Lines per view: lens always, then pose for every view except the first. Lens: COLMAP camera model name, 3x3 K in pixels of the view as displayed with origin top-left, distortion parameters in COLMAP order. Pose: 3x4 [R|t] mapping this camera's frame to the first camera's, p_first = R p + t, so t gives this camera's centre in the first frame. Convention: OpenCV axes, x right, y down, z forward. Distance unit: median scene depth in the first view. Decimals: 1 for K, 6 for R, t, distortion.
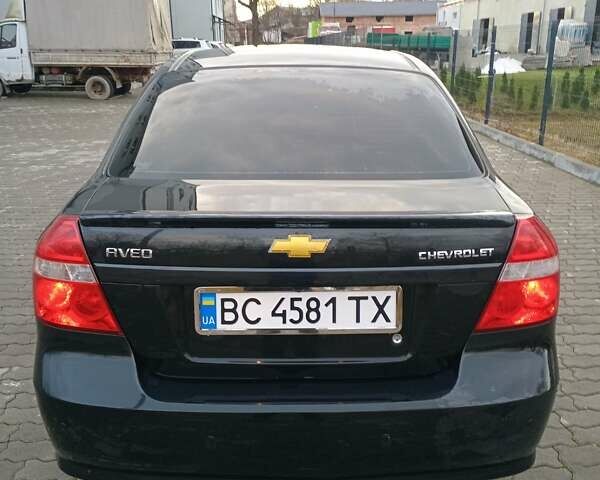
lens RADIAL K [[652.6, 0, 300.0], [0, 652.6, 240.0], [0, 0, 1]] dist [0.051239, 0.000111]
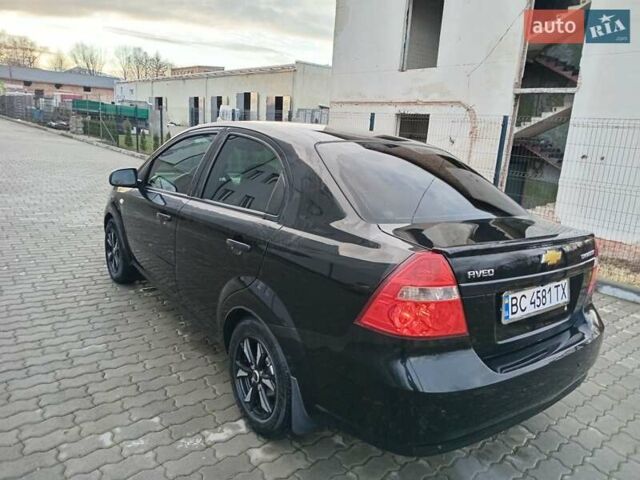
lens RADIAL K [[539.8, 0, 320.0], [0, 539.8, 240.0], [0, 0, 1]] dist [-0.002632, -0.001476]
pose [[0.764622, -0.066133, 0.641077, -1.246538], [0.106526, 0.994008, -0.024514, -0.059321], [-0.635614, 0.087036, 0.767085, 0.313831]]
